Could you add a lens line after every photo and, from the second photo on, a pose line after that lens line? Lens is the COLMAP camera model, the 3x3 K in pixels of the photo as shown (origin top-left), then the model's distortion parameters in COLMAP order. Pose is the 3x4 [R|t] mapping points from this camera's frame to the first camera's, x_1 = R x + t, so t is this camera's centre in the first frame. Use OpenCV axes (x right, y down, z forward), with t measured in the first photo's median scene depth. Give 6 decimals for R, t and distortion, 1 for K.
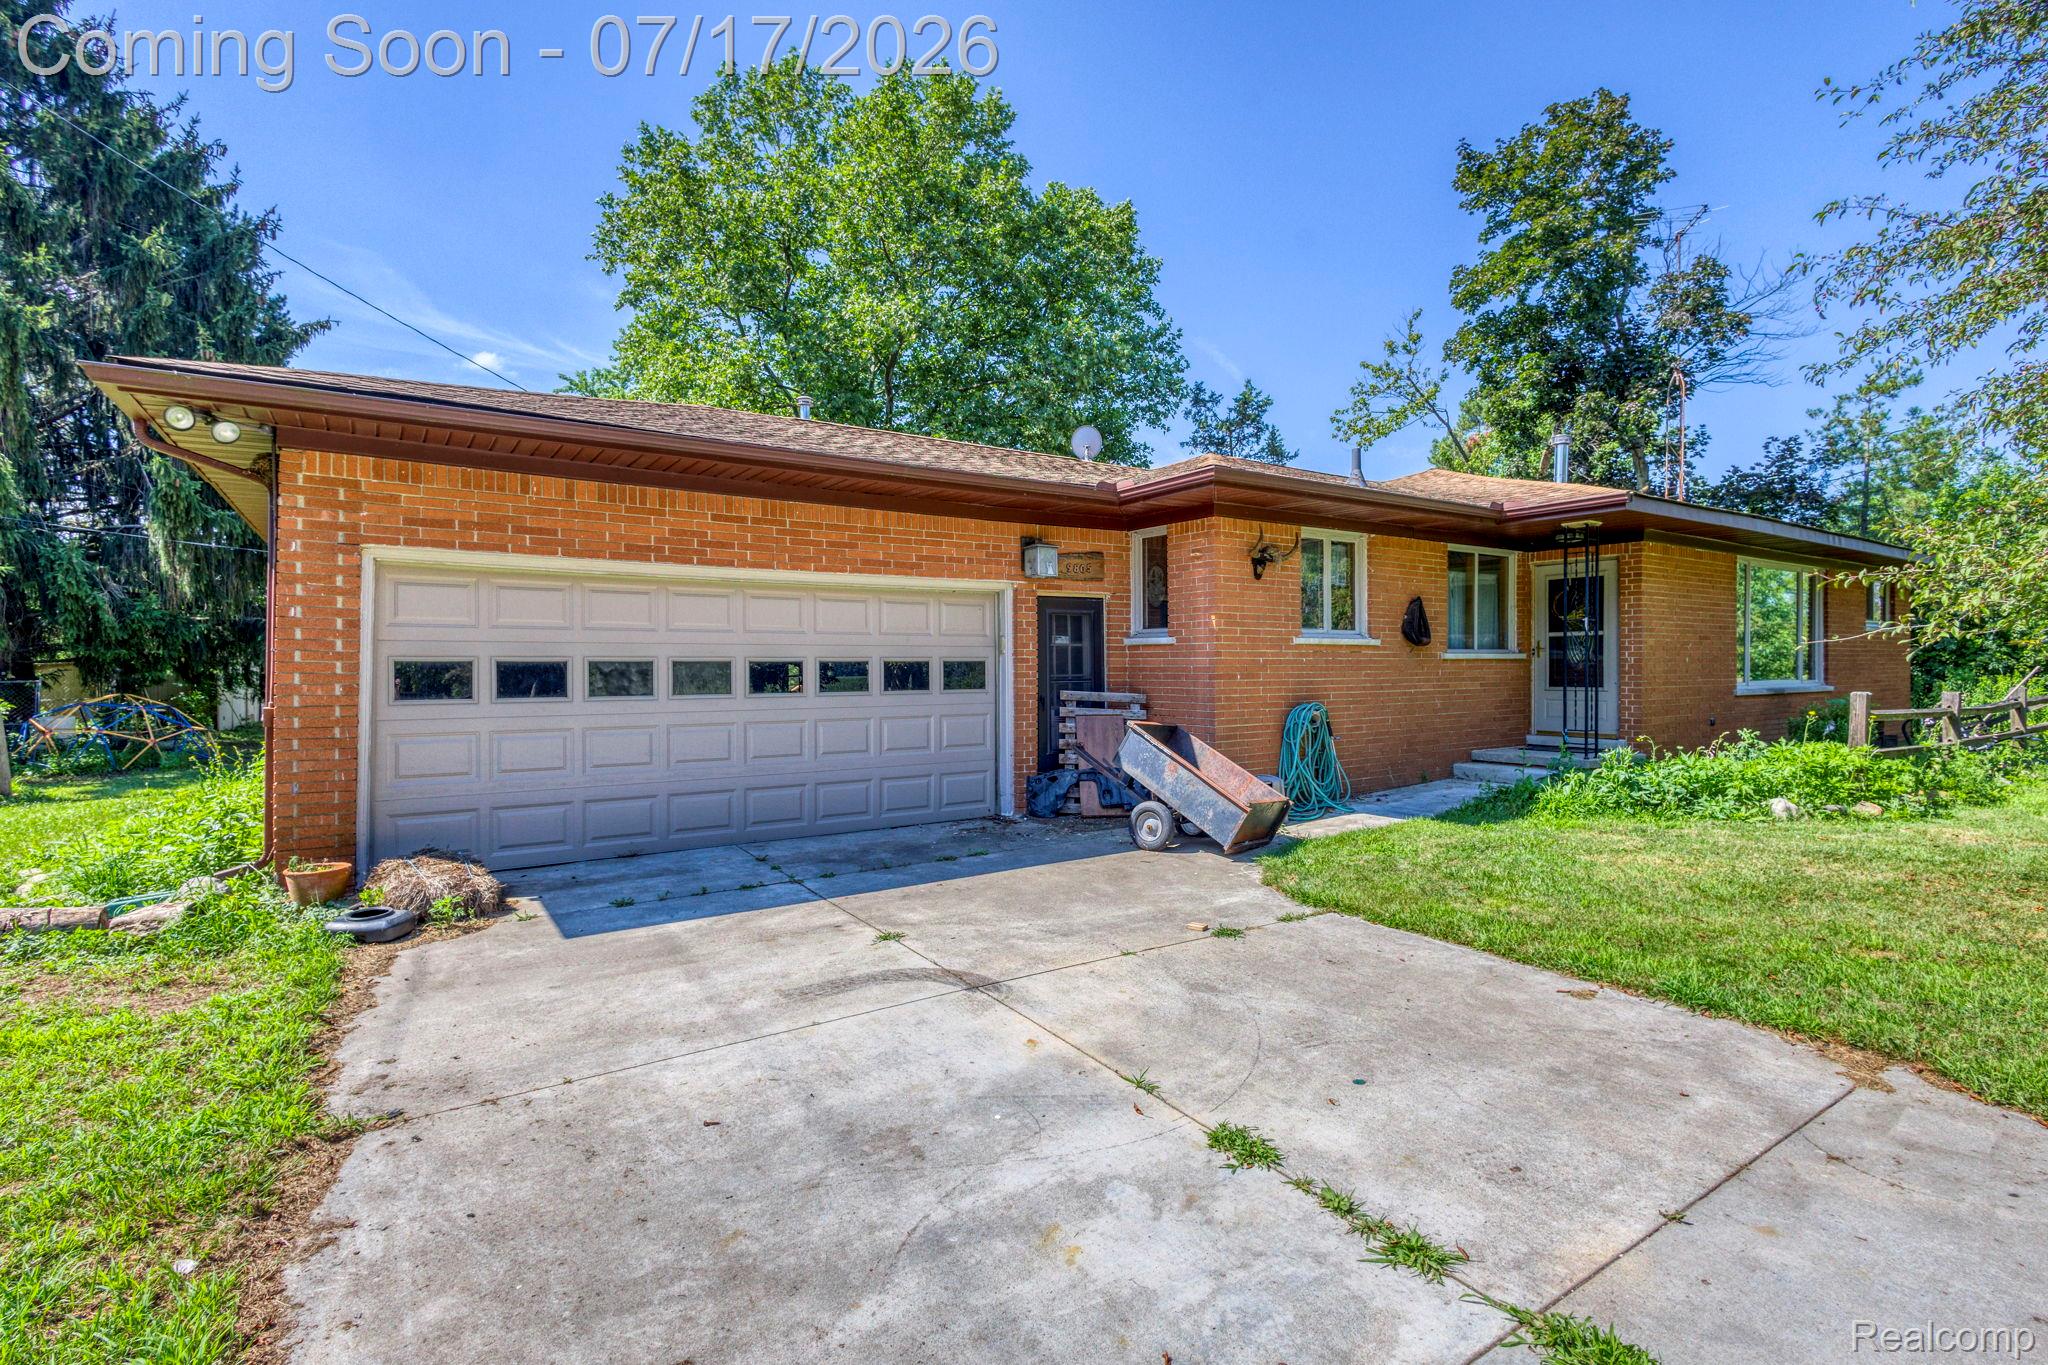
lens RADIAL K [[951.2, 0, 1018.5], [0, 951.2, 674.7], [0, 0, 1]] dist [-0.005024, -0.001008]
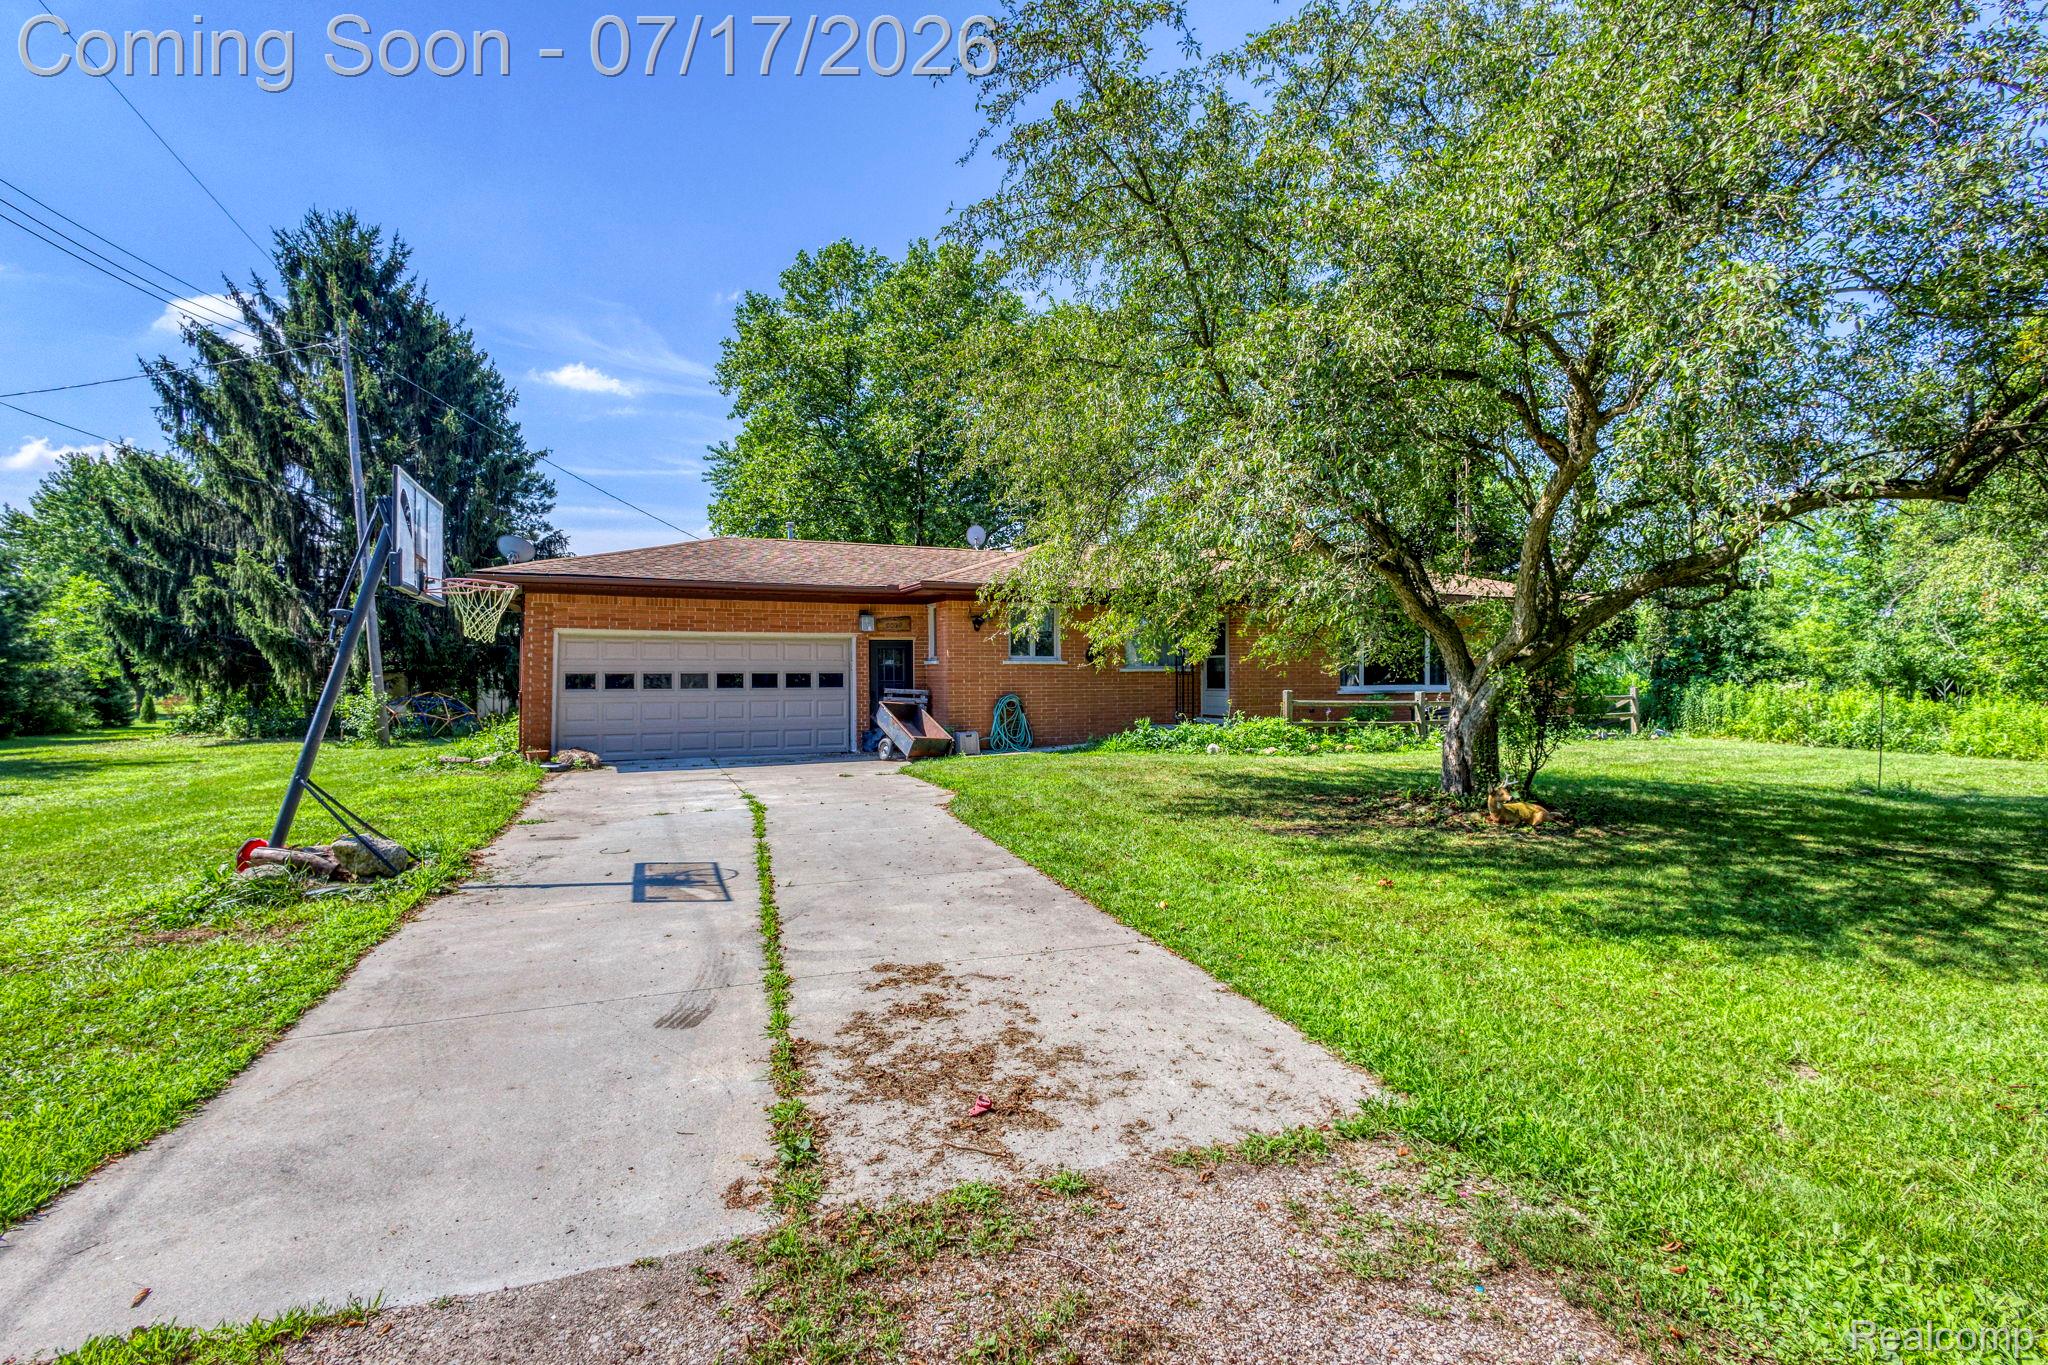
lens RADIAL K [[951.2, 0, 1028.9], [0, 951.2, 682.4], [0, 0, 1]] dist [-0.005024, -0.001008]
pose [[0.986869, 0.001521, -0.161517, 0.735164], [-0.001389, 0.999999, 0.000928, 0.003009], [0.161518, -0.000692, 0.986870, -0.983682]]
